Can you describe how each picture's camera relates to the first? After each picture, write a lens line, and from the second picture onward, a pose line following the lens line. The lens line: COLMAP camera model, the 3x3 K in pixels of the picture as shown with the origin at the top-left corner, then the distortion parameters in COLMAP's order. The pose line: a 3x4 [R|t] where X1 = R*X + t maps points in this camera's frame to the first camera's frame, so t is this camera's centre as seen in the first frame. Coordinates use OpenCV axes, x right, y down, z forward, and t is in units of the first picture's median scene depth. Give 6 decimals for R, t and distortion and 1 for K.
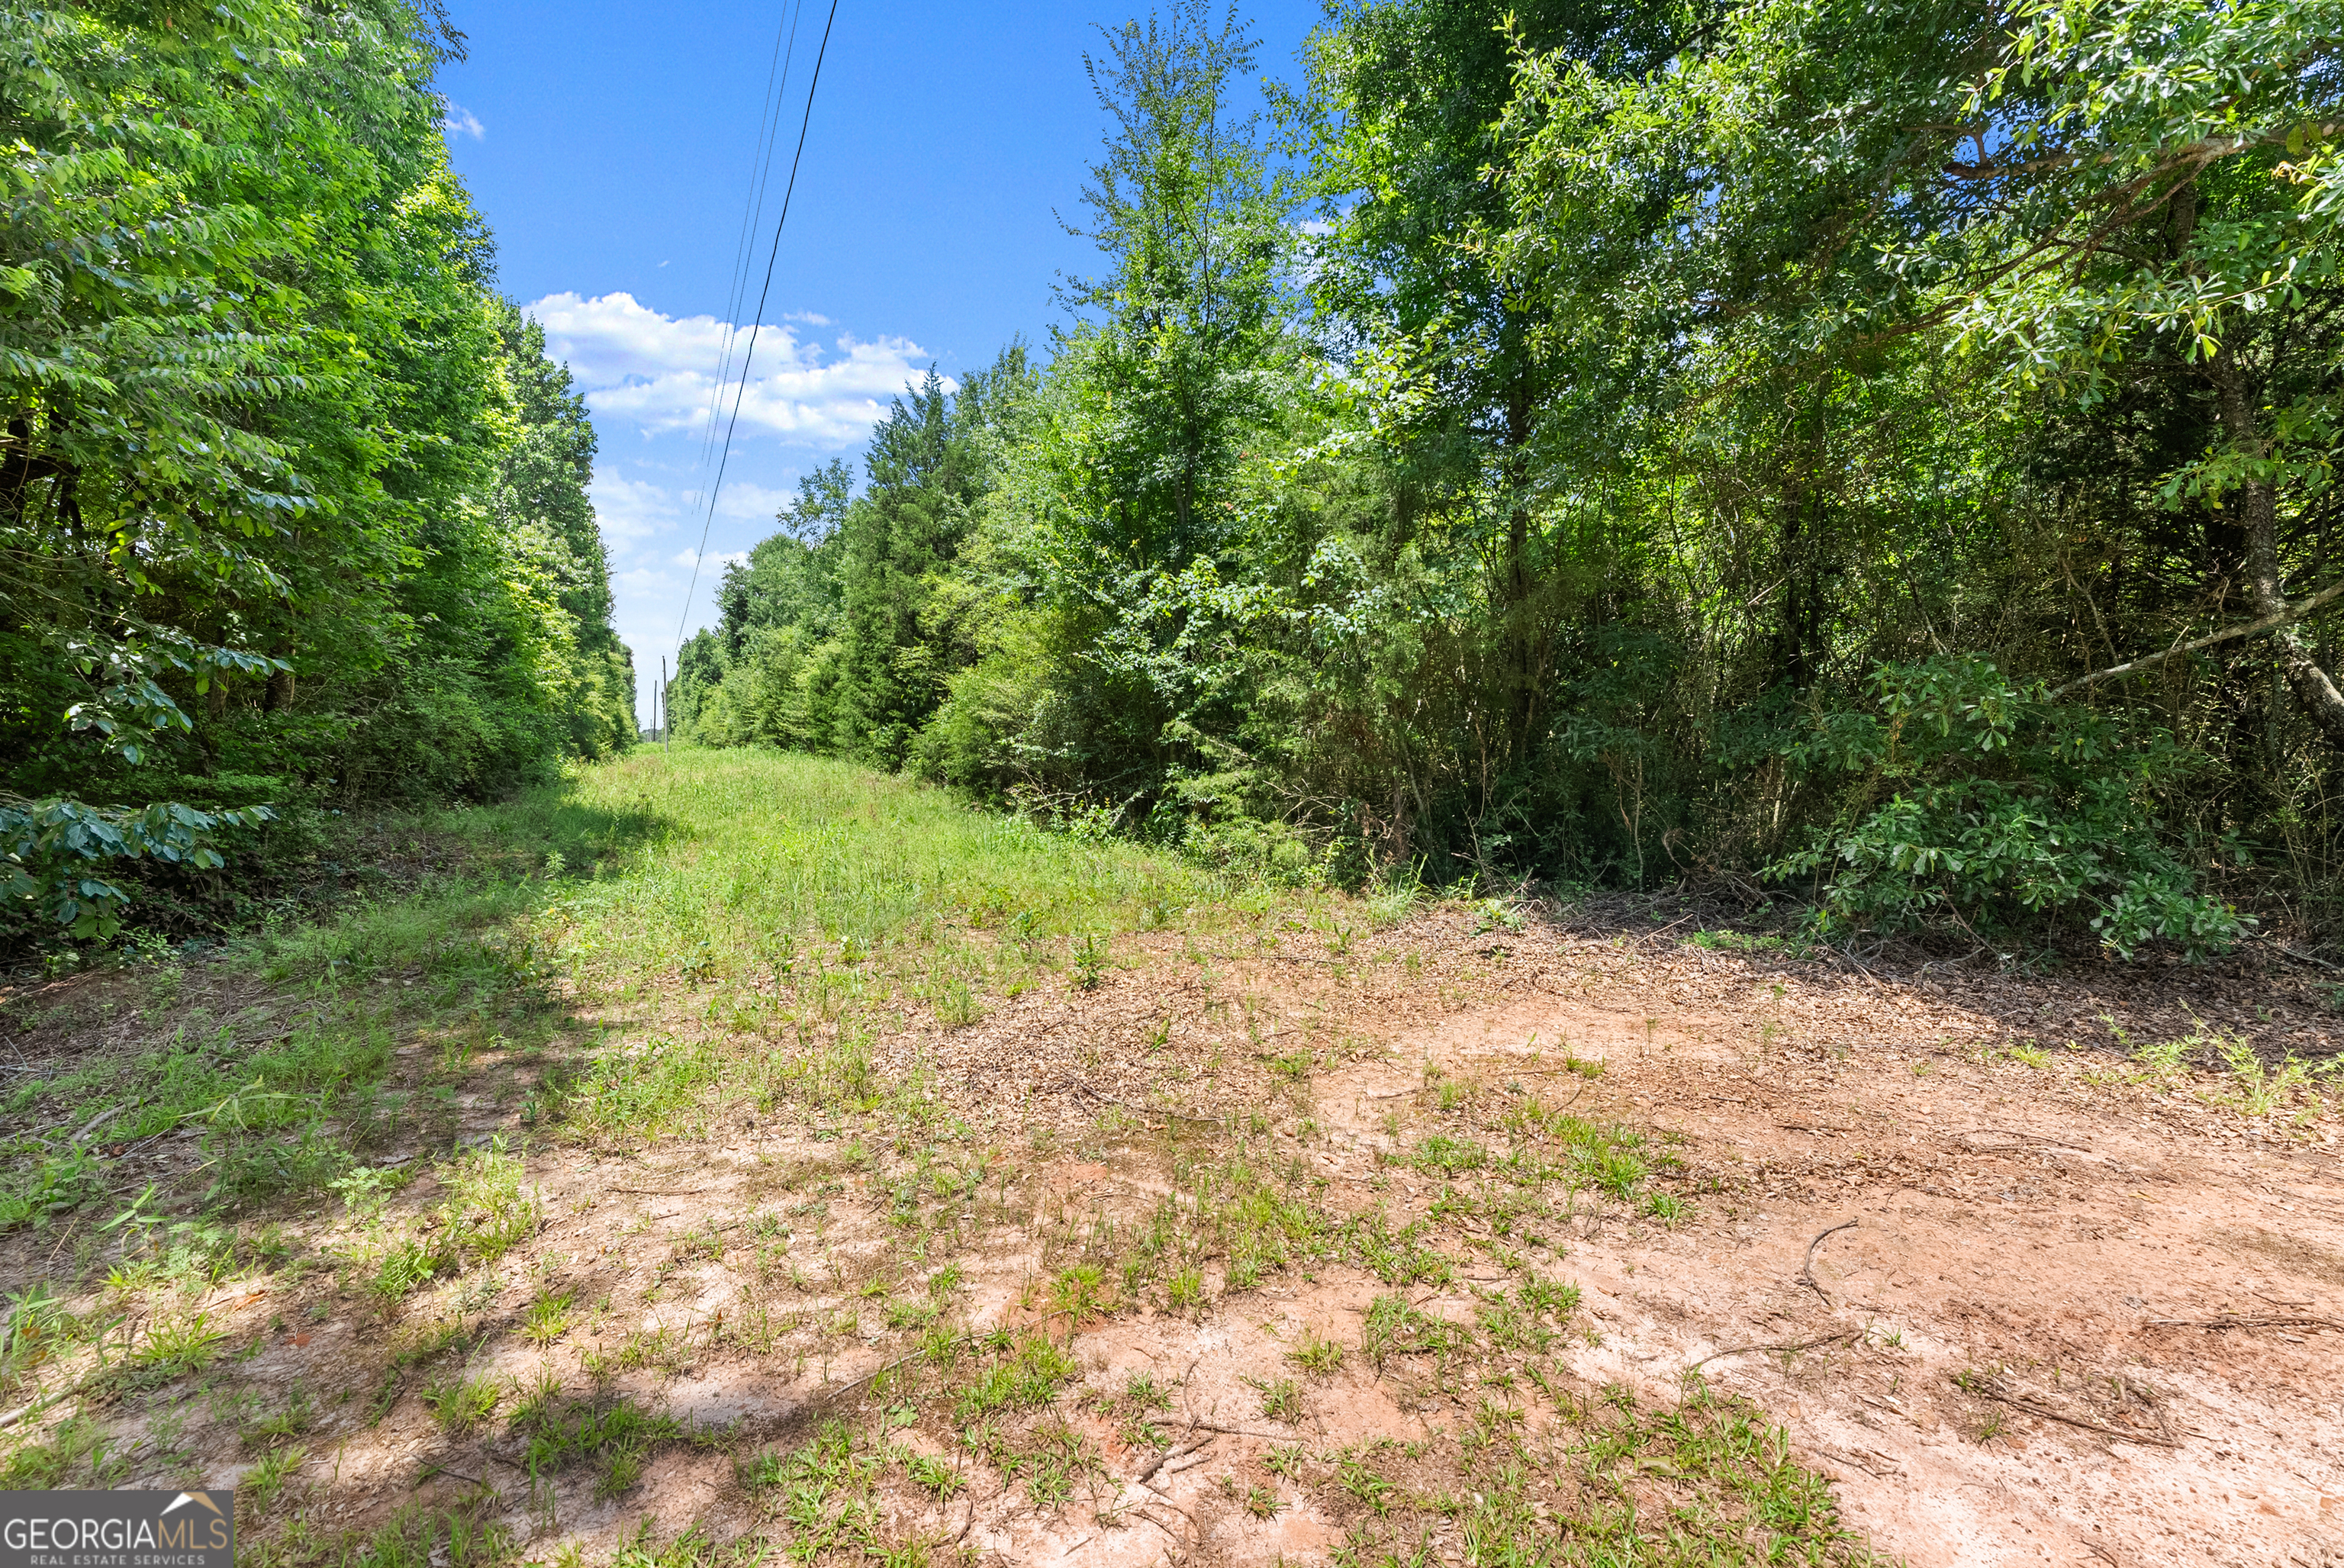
lens RADIAL K [[955.9, 0, 1172.0], [0, 955.9, 784.0], [0, 0, 1]] dist [-0.001490, 0.000058]
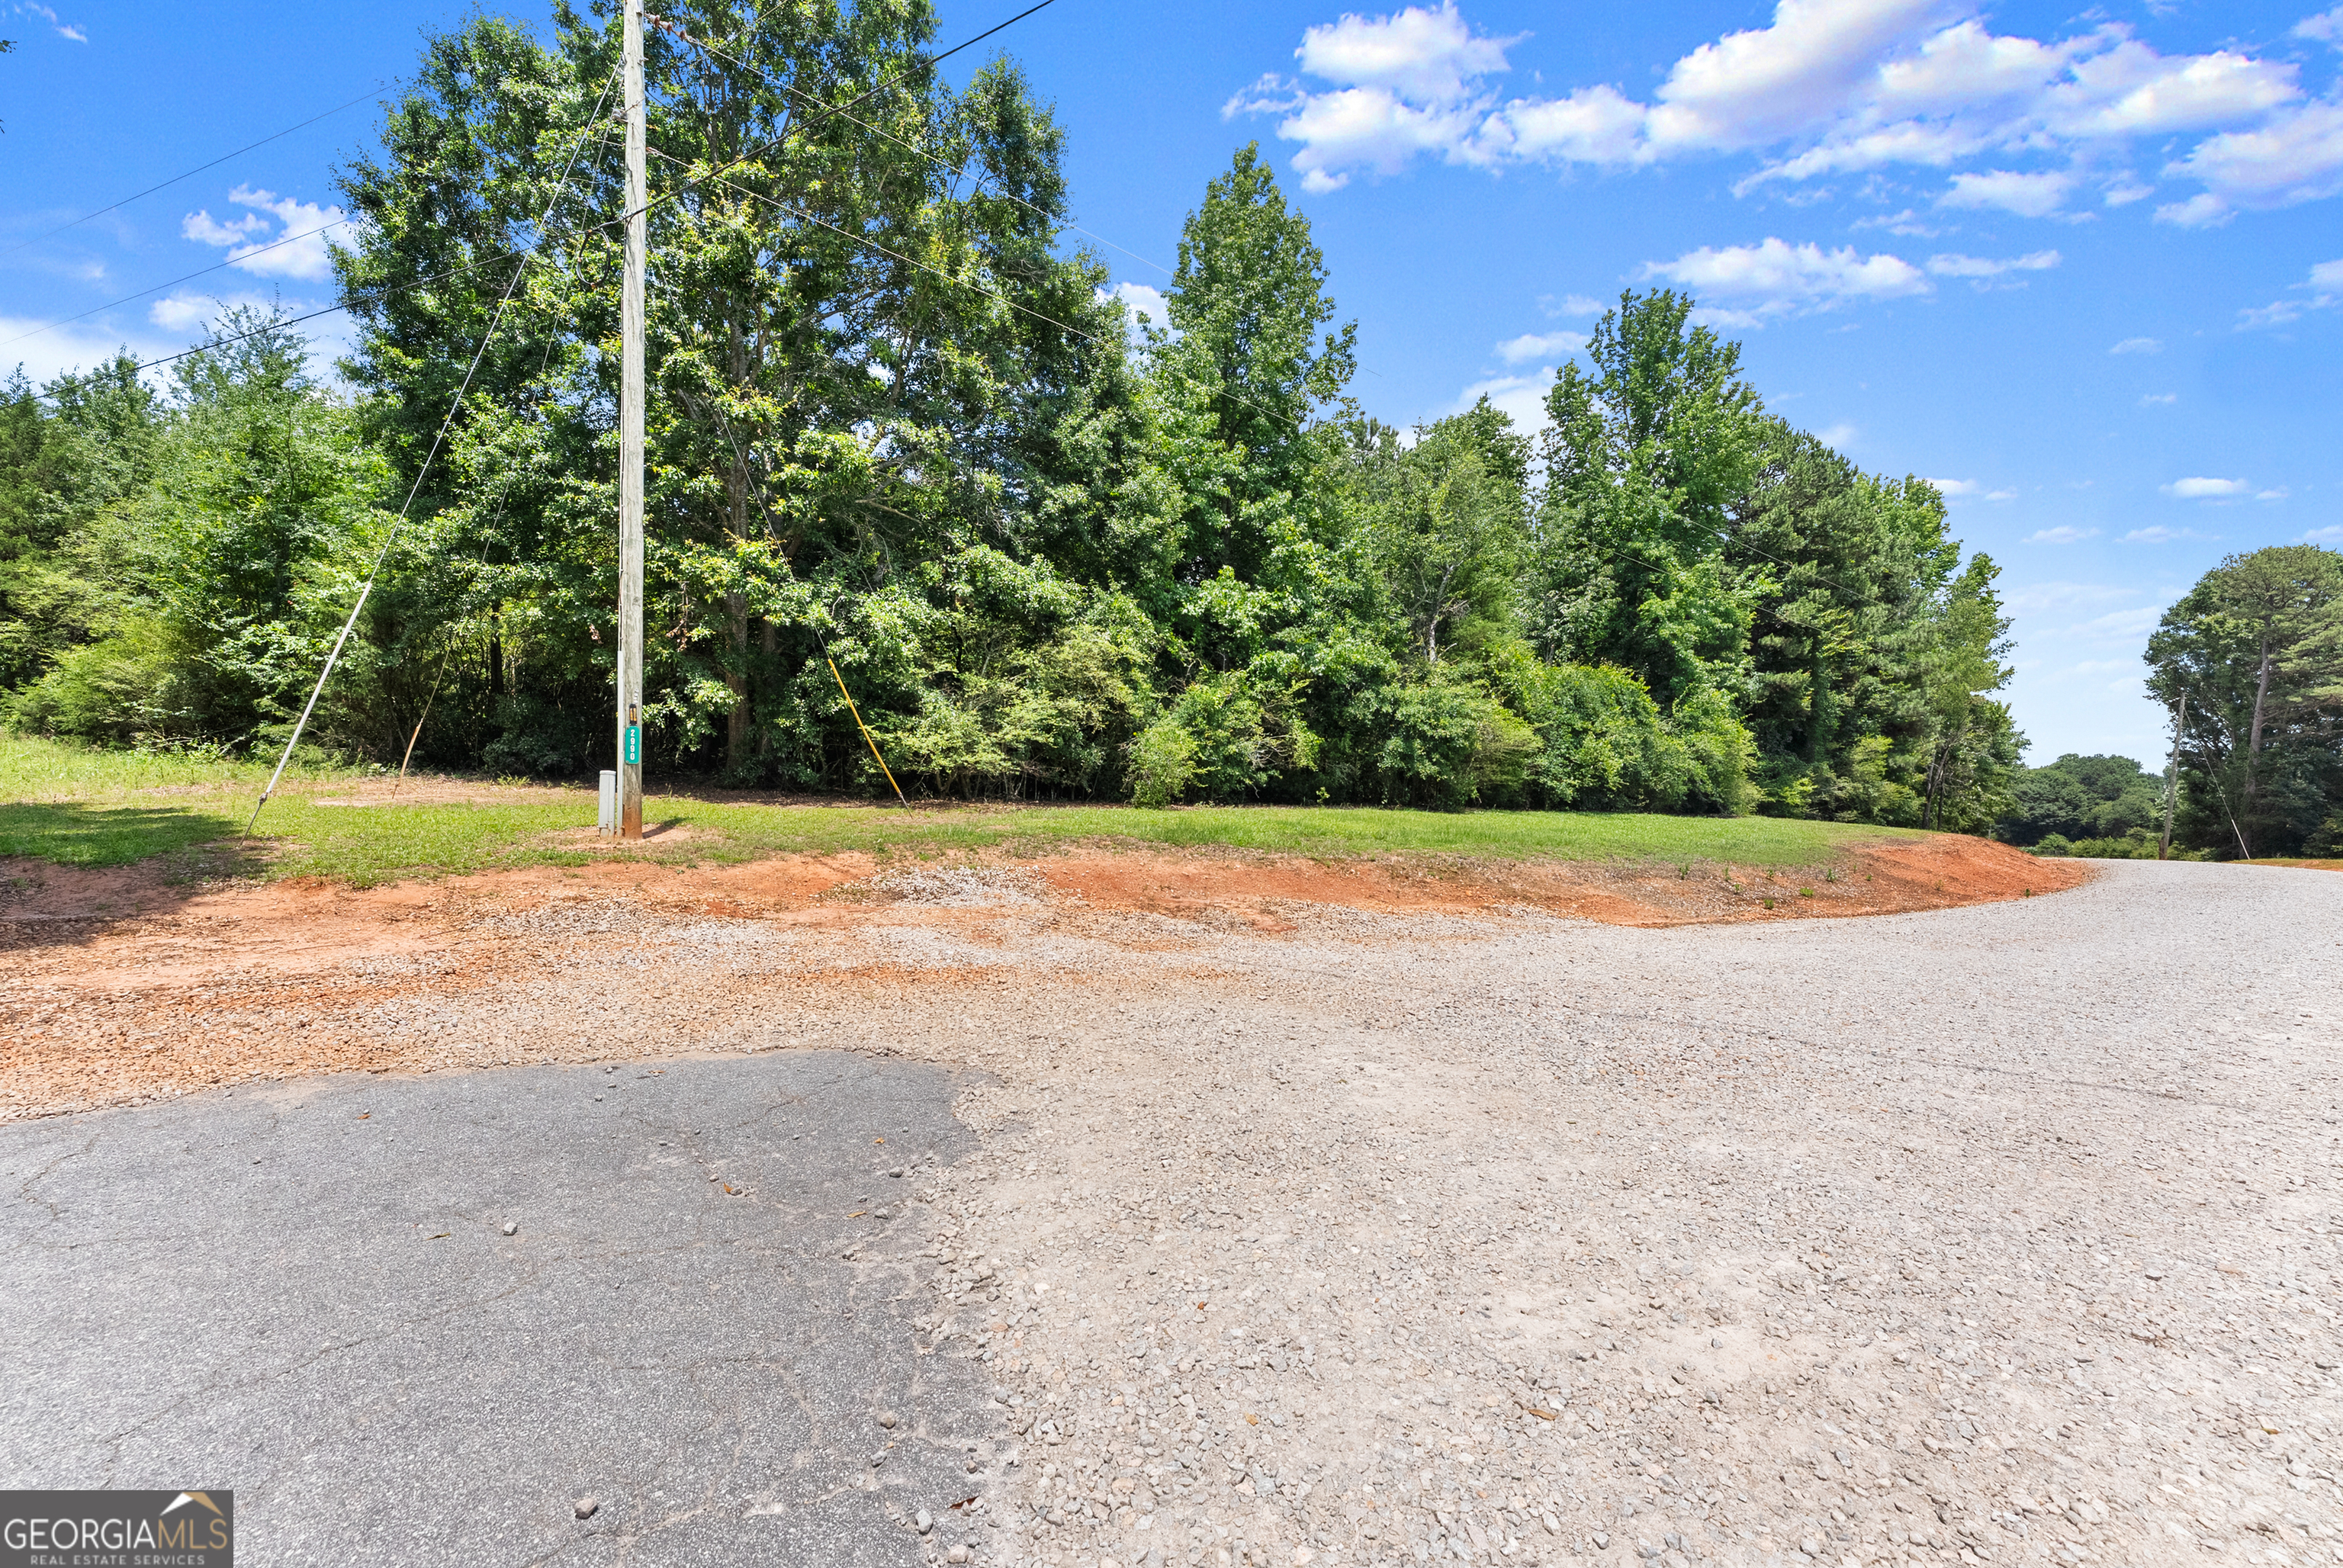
lens RADIAL K [[954.7, 0, 1165.0], [0, 954.7, 788.0], [0, 0, 1]] dist [-0.002737, 0.000048]
pose [[0.772895, 0.008147, 0.634481, 0.137707], [-0.011553, 0.999933, 0.001233, 0.066442], [-0.634428, -0.008283, 0.772937, -1.191233]]
